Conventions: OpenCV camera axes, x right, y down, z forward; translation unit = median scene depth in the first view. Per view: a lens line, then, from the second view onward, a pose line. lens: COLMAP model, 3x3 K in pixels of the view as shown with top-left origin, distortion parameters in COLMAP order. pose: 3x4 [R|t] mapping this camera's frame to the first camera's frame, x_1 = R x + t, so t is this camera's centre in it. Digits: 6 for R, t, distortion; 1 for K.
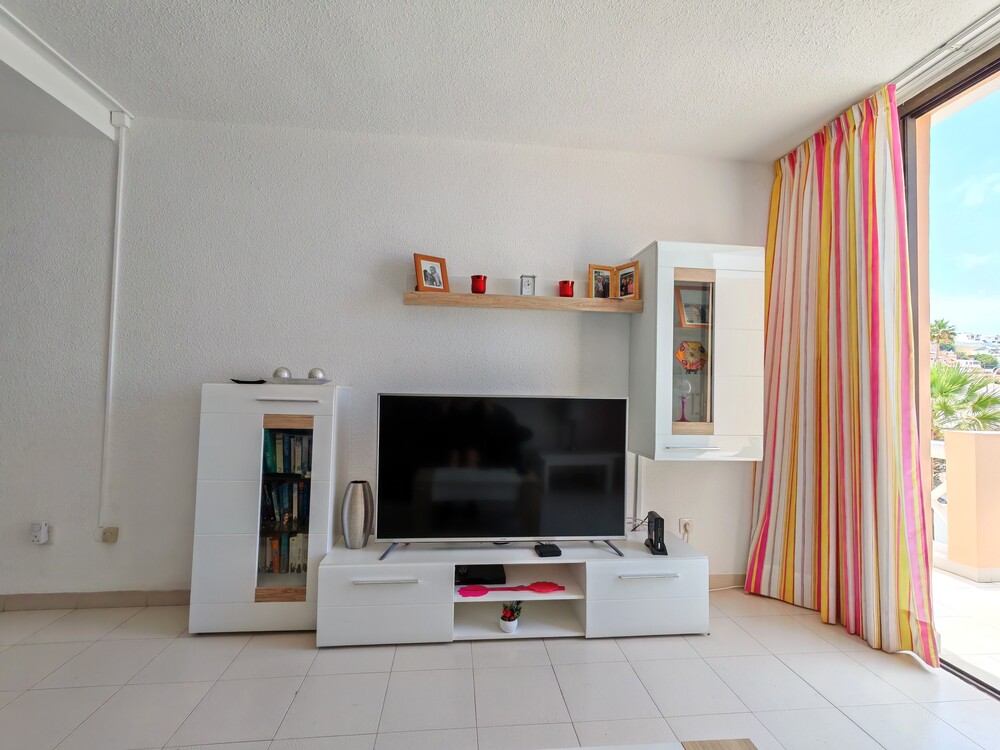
lens RADIAL K [[480.4, 0, 500.0], [0, 480.4, 375.0], [0, 0, 1]] dist [0.000137, 0.000033]
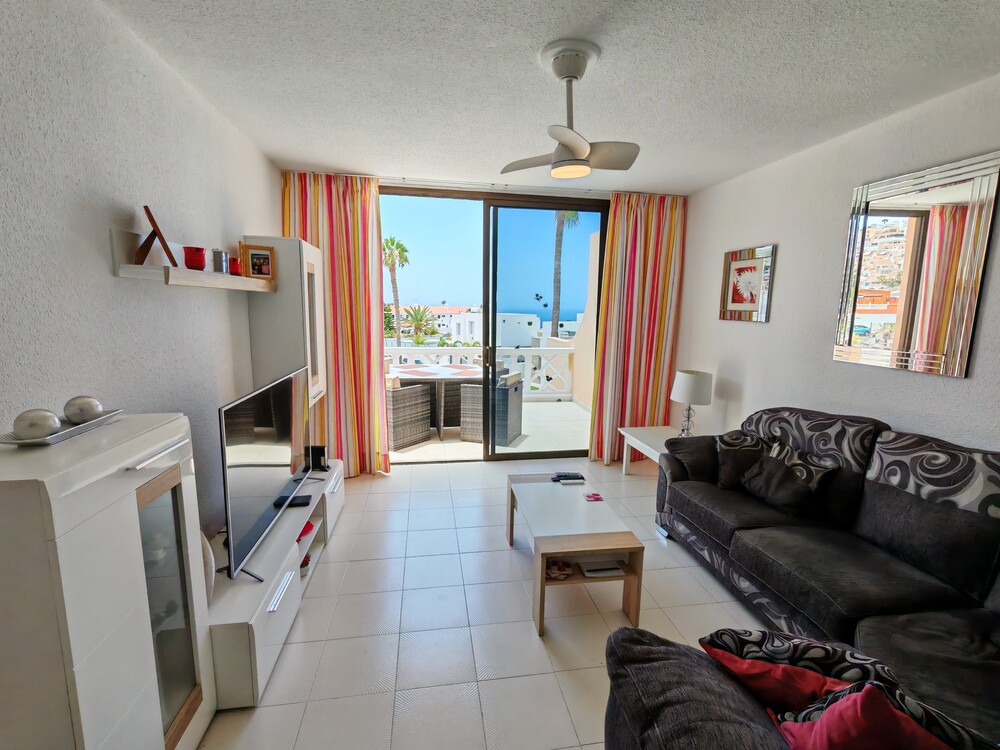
lens RADIAL K [[454.0, 0, 500.0], [0, 454.0, 375.0], [0, 0, 1]] dist [-0.000123, -0.000014]
pose [[-0.041603, -0.159619, 0.986302, -0.946351], [-0.063436, 0.985587, 0.156828, -0.151347], [-0.997118, -0.056042, -0.051129, 0.532765]]
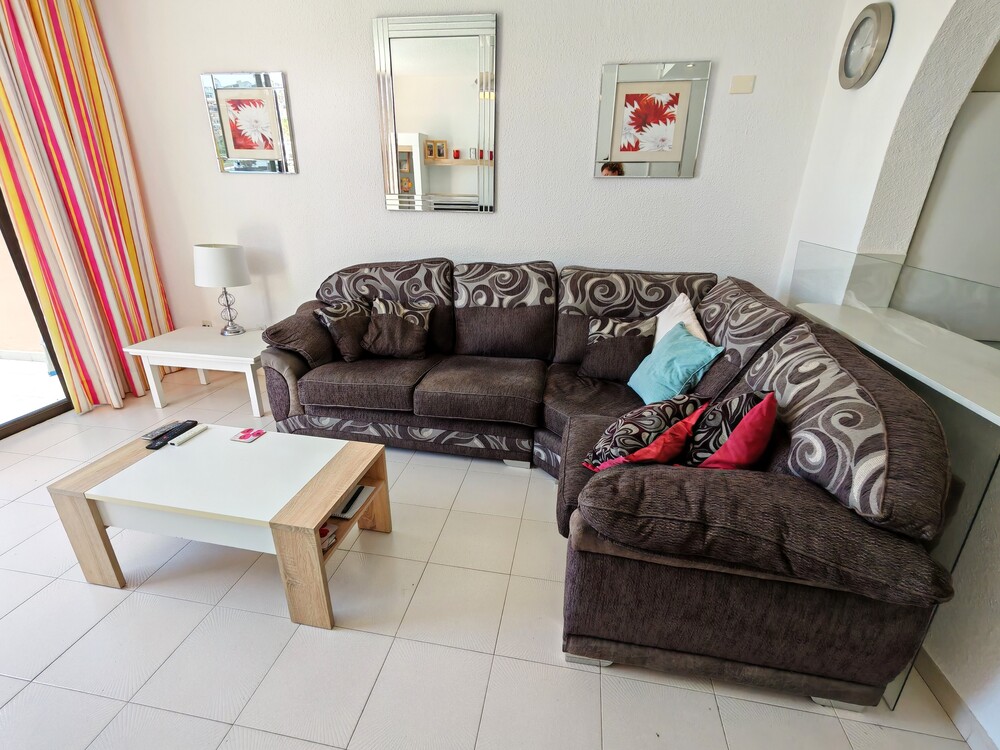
lens RADIAL K [[459.7, 0, 500.0], [0, 459.7, 375.0], [0, 0, 1]] dist [-0.000167, -0.000113]
pose [[-0.955084, -0.133181, 0.264721, -0.513155], [-0.038277, 0.941277, 0.335460, -0.071460], [-0.293852, 0.310260, -0.904096, 0.773976]]
